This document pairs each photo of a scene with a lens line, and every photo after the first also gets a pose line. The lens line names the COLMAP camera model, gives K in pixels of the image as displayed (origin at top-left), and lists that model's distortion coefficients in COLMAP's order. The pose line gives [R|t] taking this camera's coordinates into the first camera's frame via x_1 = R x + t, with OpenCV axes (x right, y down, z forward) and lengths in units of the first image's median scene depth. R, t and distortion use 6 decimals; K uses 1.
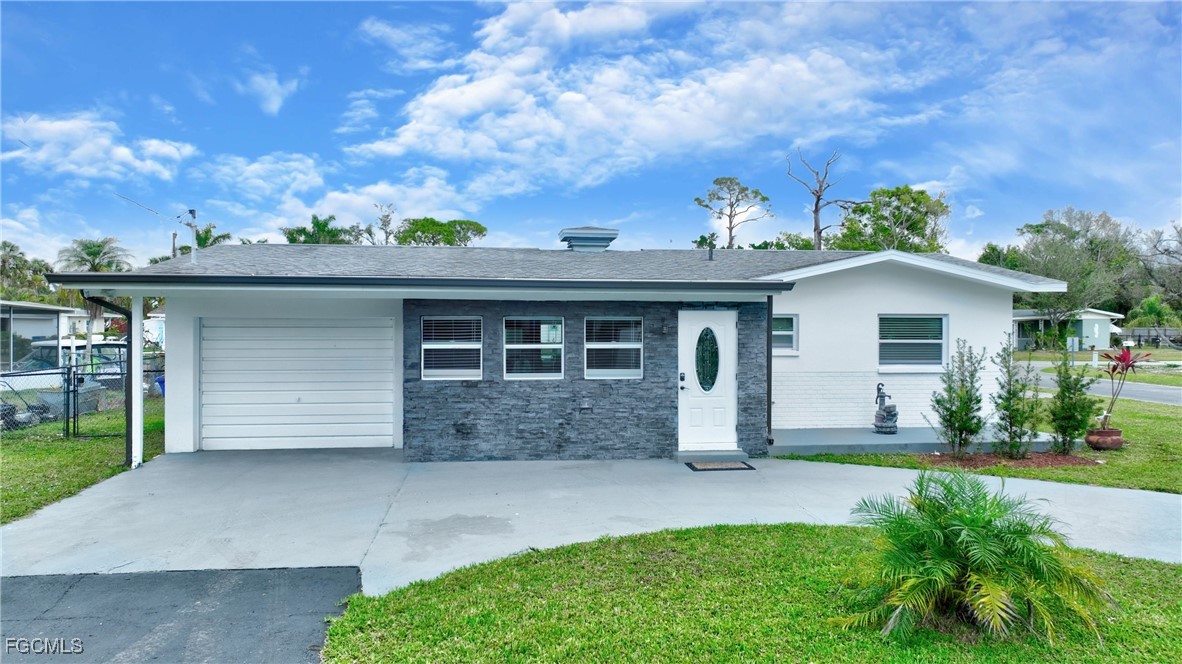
lens RADIAL K [[829.0, 0, 601.9], [0, 829.0, 333.0], [0, 0, 1]] dist [0.000689, 0.003912]
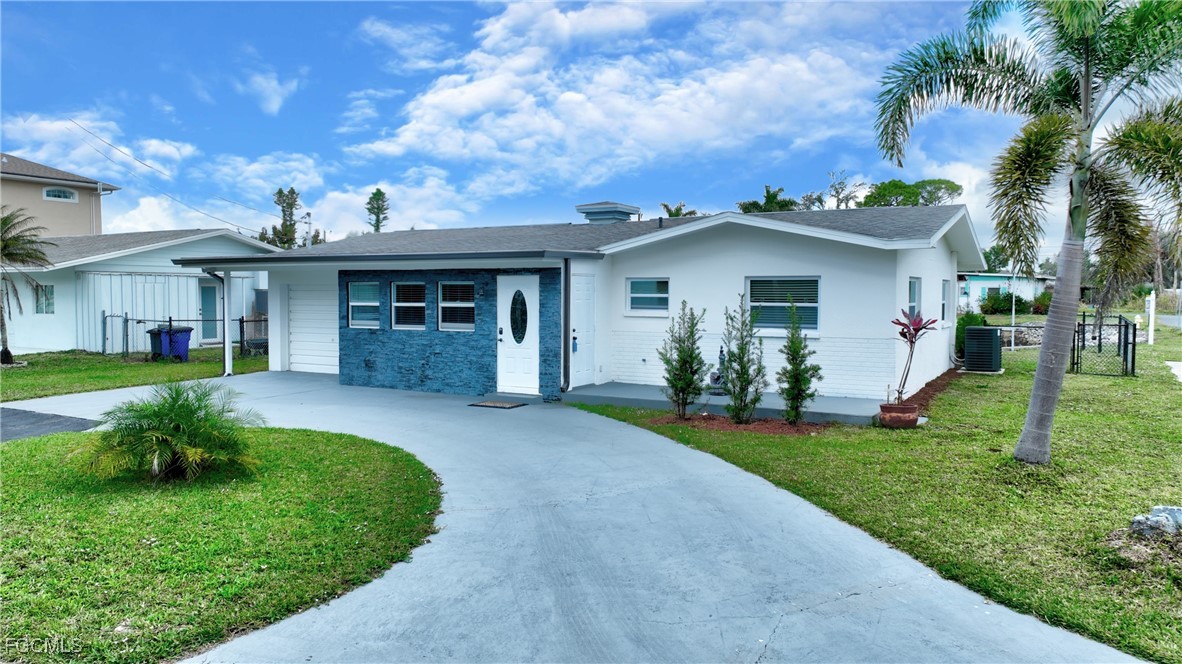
lens RADIAL K [[829.0, 0, 590.2], [0, 829.0, 325.5], [0, 0, 1]] dist [0.000689, 0.003912]
pose [[0.788219, 0.022216, -0.614994, 0.942089], [-0.003358, 0.999489, 0.031802, 0.006199], [0.615386, -0.023002, 0.787890, 0.129946]]
